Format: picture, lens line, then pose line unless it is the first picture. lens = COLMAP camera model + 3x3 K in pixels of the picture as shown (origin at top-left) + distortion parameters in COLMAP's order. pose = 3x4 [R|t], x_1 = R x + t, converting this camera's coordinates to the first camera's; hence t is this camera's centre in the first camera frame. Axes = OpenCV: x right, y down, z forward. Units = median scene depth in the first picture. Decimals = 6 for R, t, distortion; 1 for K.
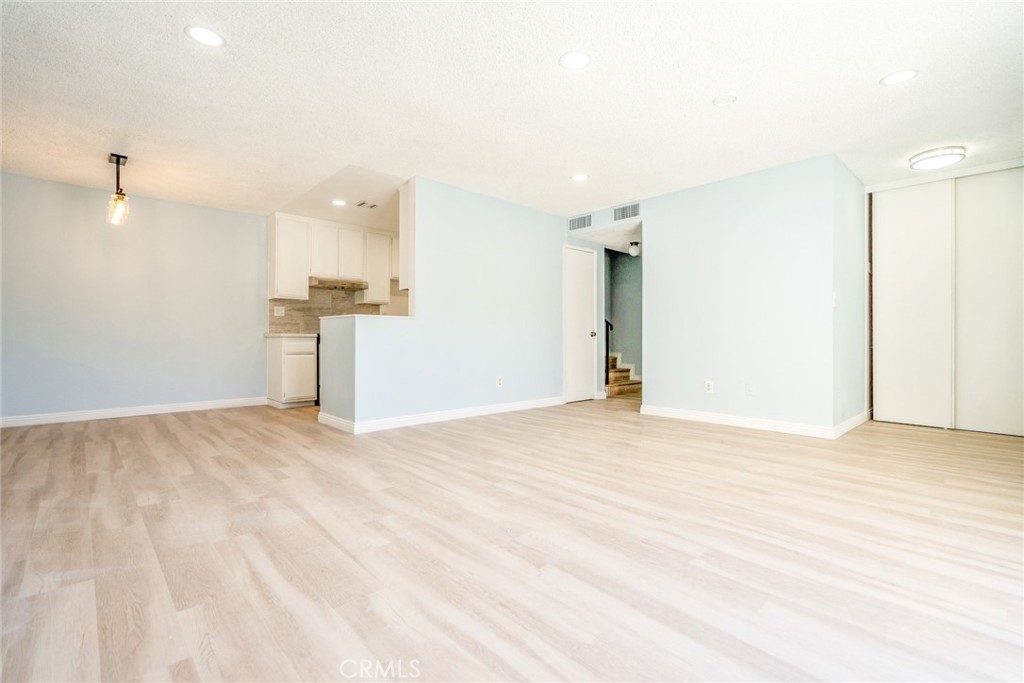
lens RADIAL K [[470.8, 0, 518.6], [0, 470.8, 332.5], [0, 0, 1]] dist [-0.005664, 0.002045]
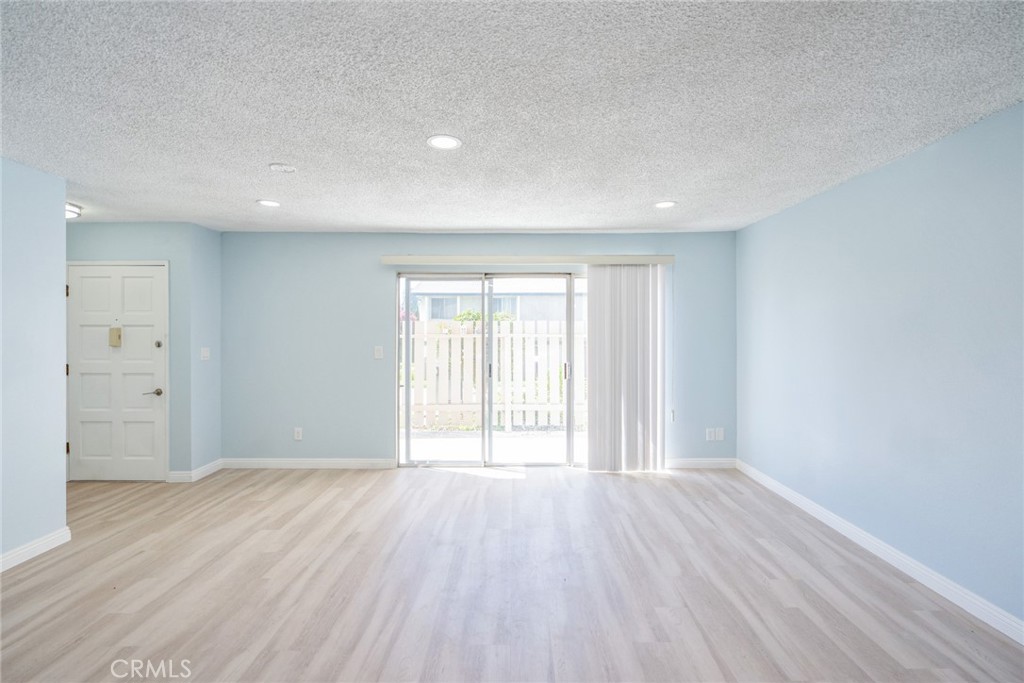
lens RADIAL K [[470.8, 0, 514.7], [0, 470.8, 332.5], [0, 0, 1]] dist [-0.005664, 0.002045]
pose [[-0.726873, -0.003487, 0.686763, -0.615026], [-0.007705, 0.999966, -0.003078, -0.187218], [-0.686729, -0.007529, -0.726875, 1.561577]]
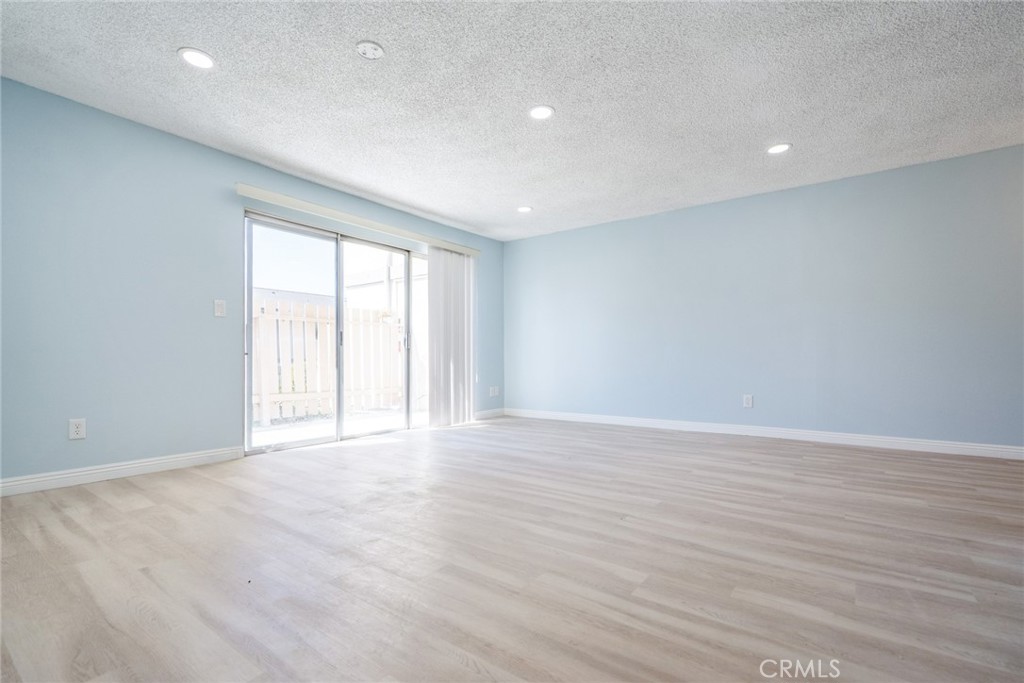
lens RADIAL K [[470.8, 0, 512.1], [0, 470.8, 361.9], [0, 0, 1]] dist [-0.005664, 0.002045]
pose [[-0.983937, 0.002510, -0.178501, 0.391824], [0.003297, 0.999986, -0.004109, 0.047503], [0.178488, -0.004631, -0.983931, 2.096772]]
